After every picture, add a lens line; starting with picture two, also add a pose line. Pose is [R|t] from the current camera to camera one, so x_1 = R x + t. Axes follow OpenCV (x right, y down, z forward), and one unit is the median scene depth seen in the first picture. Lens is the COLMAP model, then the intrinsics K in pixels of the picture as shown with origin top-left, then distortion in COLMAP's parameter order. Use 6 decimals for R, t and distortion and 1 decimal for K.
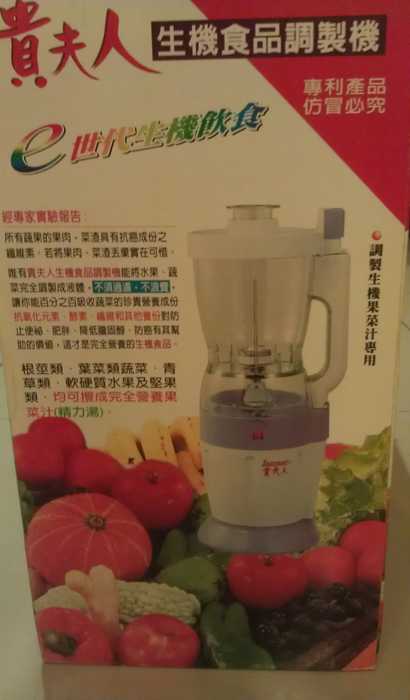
lens RADIAL K [[492.8, 0, 205.0], [0, 492.8, 350.0], [0, 0, 1]] dist [-0.029009, 0.003865]
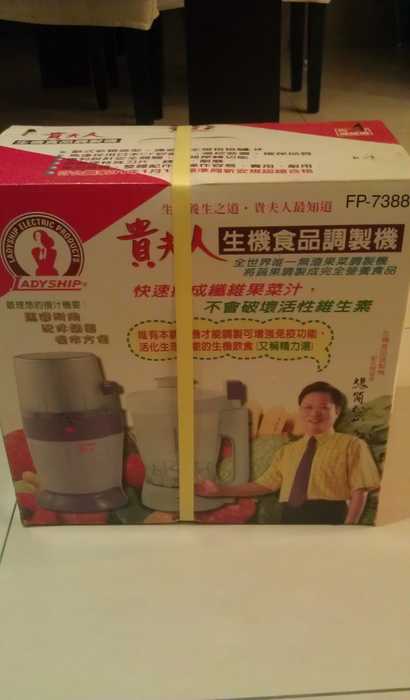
lens RADIAL K [[492.8, 0, 205.0], [0, 492.8, 350.0], [0, 0, 1]] dist [-0.029009, 0.003865]
pose [[0.993301, 0.029456, -0.111742, 0.009607], [-0.065559, 0.939937, -0.334993, 0.083238], [0.095162, 0.340074, 0.935571, -0.137036]]
